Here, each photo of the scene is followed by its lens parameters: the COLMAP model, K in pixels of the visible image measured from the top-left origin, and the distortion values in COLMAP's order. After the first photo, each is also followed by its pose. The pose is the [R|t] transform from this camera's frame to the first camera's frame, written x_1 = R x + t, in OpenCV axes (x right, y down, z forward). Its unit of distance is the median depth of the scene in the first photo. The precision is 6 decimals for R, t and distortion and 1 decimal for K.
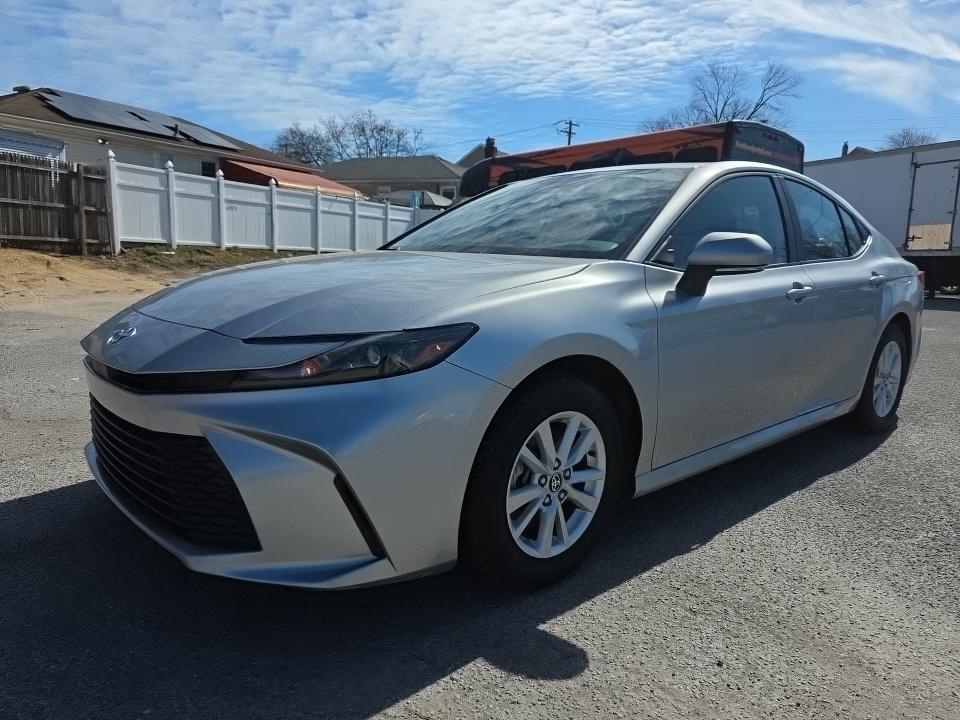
lens RADIAL K [[690.9, 0, 473.4], [0, 690.9, 357.4], [0, 0, 1]] dist [0.016402, -0.013804]
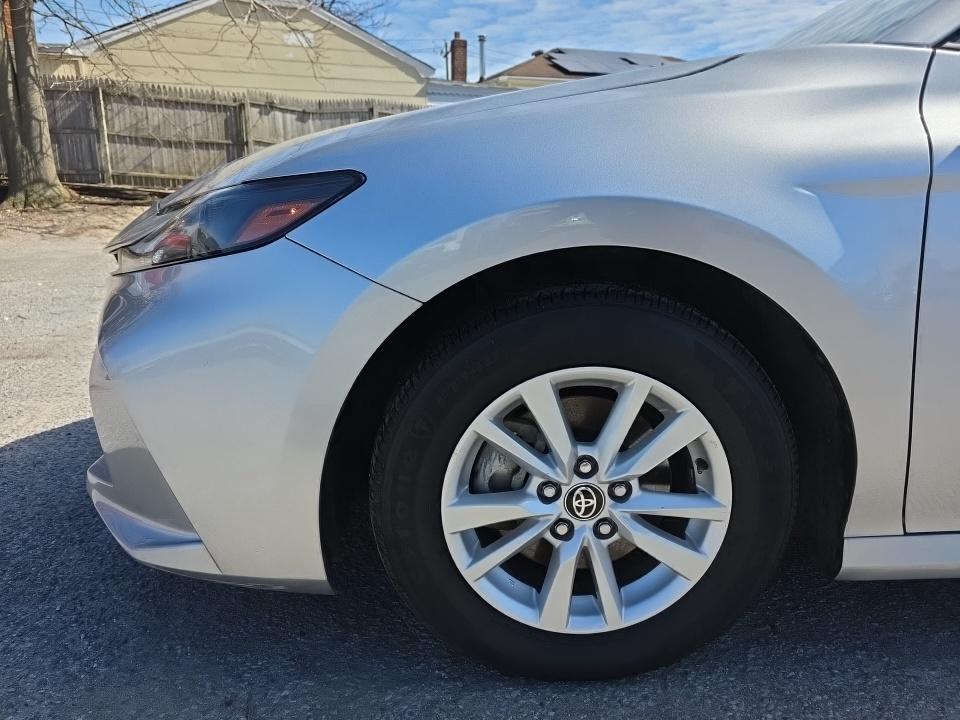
lens RADIAL K [[690.9, 0, 474.8], [0, 690.9, 361.0], [0, 0, 1]] dist [0.016402, -0.013804]
pose [[0.750025, 0.117725, -0.650848, 0.363659], [-0.071873, 0.992712, 0.096736, 0.029691], [0.657493, -0.025776, 0.753020, 0.526576]]
